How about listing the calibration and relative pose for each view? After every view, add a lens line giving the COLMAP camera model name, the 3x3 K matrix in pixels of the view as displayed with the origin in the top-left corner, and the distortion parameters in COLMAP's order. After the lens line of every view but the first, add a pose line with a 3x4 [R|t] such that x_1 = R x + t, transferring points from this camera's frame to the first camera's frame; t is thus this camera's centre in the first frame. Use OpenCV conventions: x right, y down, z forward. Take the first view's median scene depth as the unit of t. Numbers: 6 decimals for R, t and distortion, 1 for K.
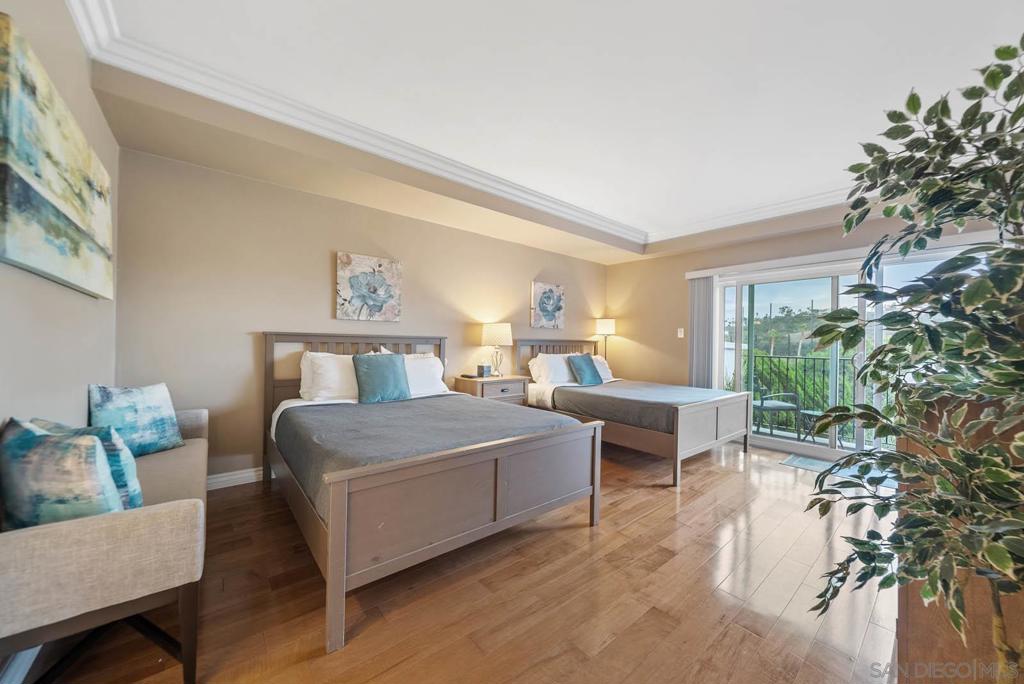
lens RADIAL K [[360.3, 0, 508.2], [0, 360.3, 342.5], [0, 0, 1]] dist [-0.001270, 0.000327]
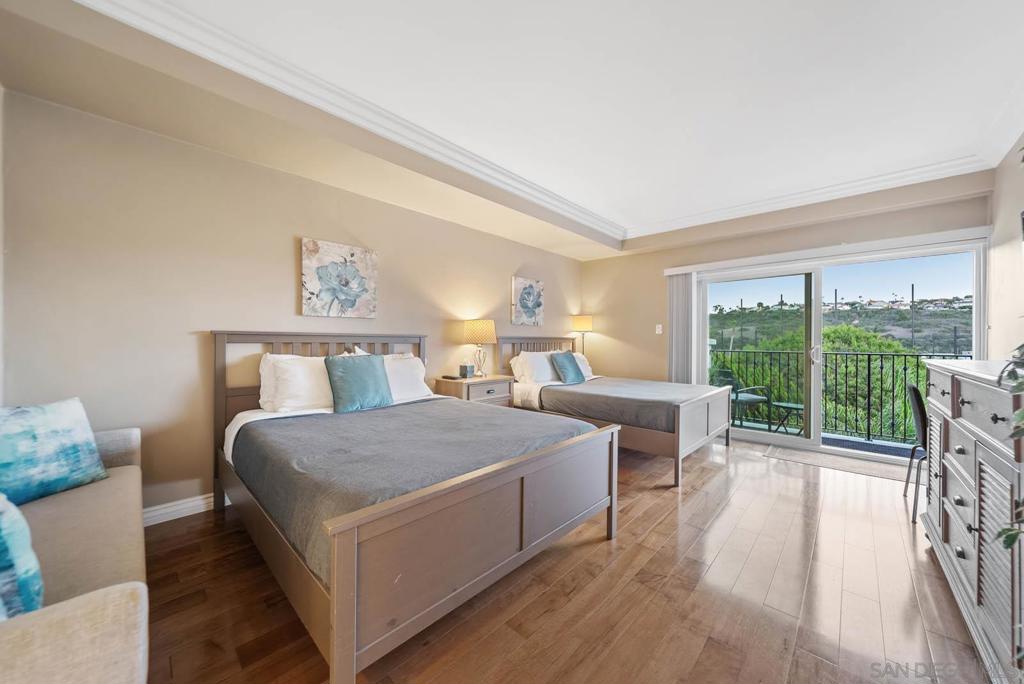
lens RADIAL K [[360.3, 0, 514.2], [0, 360.3, 343.5], [0, 0, 1]] dist [-0.001270, 0.000327]
pose [[0.992804, -0.011731, 0.119178, -0.085948], [0.010642, 0.999896, 0.009775, -0.001214], [-0.119280, -0.008436, 0.992825, 0.092139]]
